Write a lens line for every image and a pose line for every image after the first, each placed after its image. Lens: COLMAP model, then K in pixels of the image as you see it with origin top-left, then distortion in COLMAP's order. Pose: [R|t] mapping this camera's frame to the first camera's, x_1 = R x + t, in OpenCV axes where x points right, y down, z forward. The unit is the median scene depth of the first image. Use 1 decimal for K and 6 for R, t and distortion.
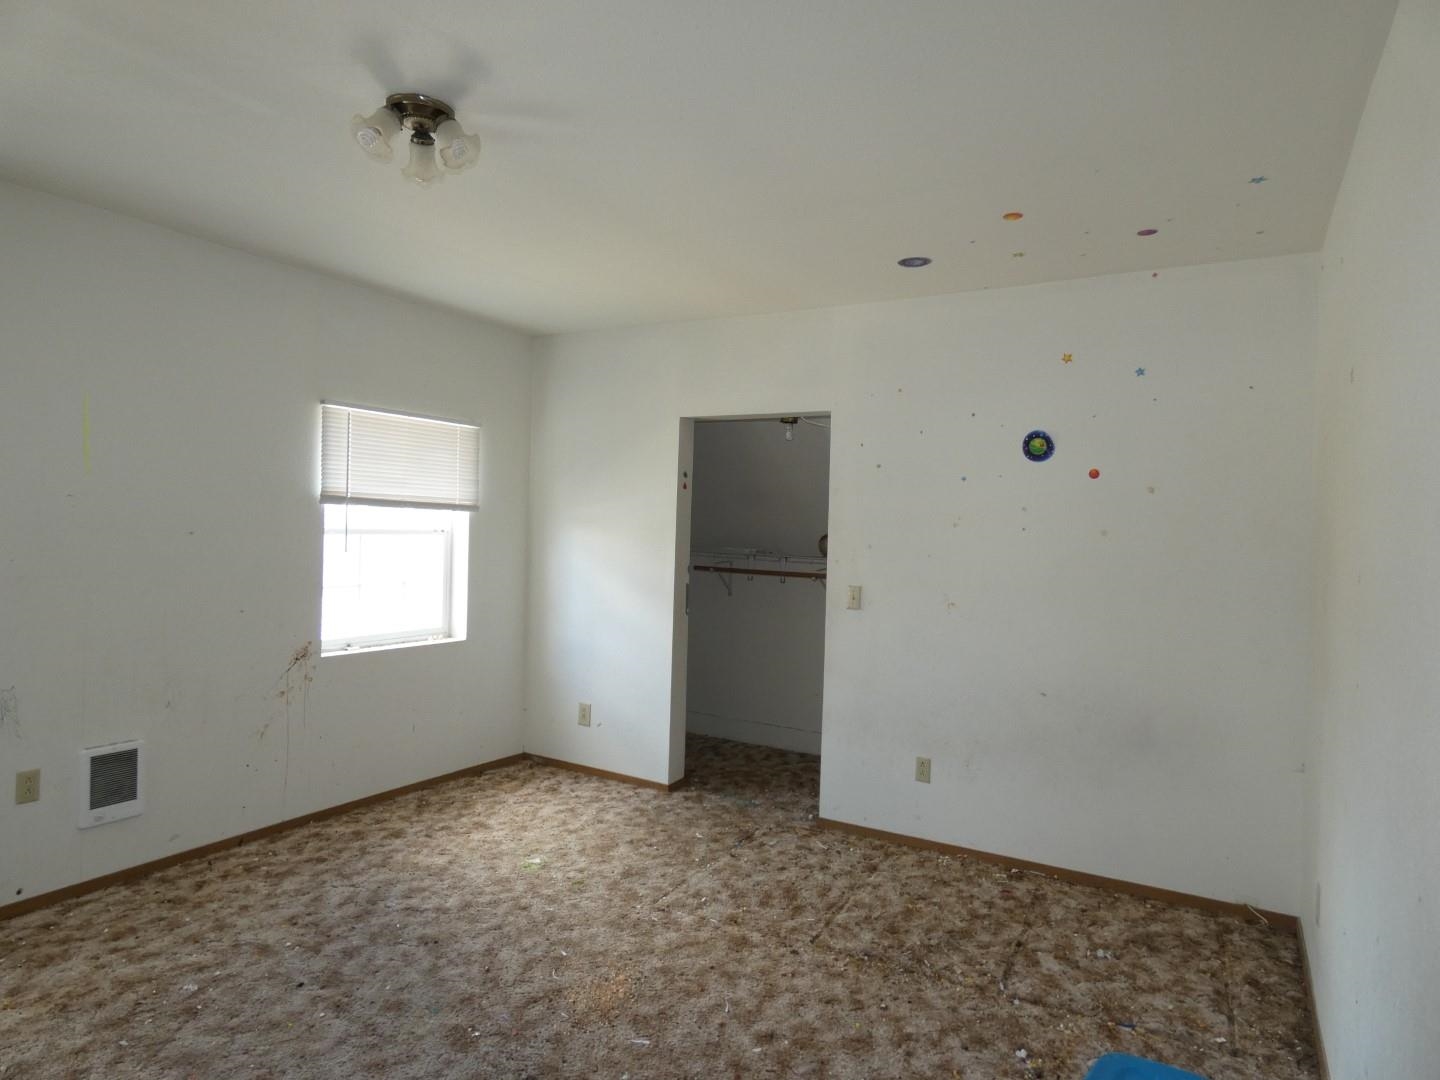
lens RADIAL K [[861.7, 0, 720.0], [0, 861.7, 540.0], [0, 0, 1]] dist [-0.000337, -0.000650]
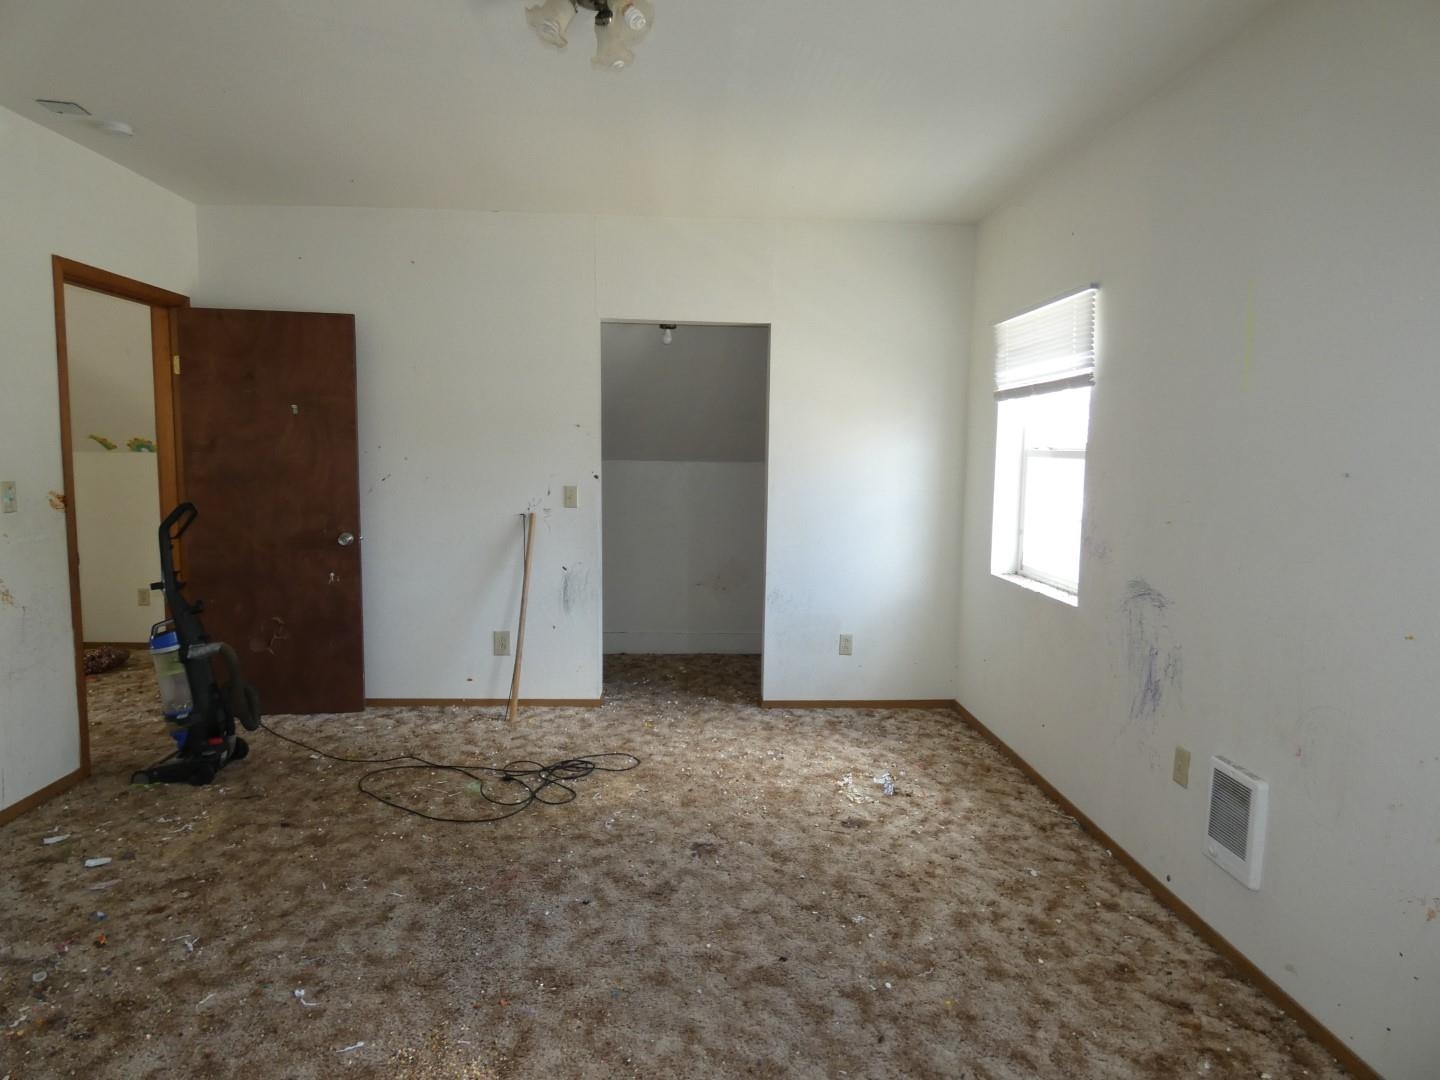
lens RADIAL K [[861.7, 0, 720.0], [0, 861.7, 540.0], [0, 0, 1]] dist [-0.000337, -0.000650]
pose [[-0.832806, 0.016935, -0.553305, 0.047258], [-0.046677, 0.993824, 0.100675, -0.001881], [0.551593, 0.109670, -0.826872, 1.459656]]
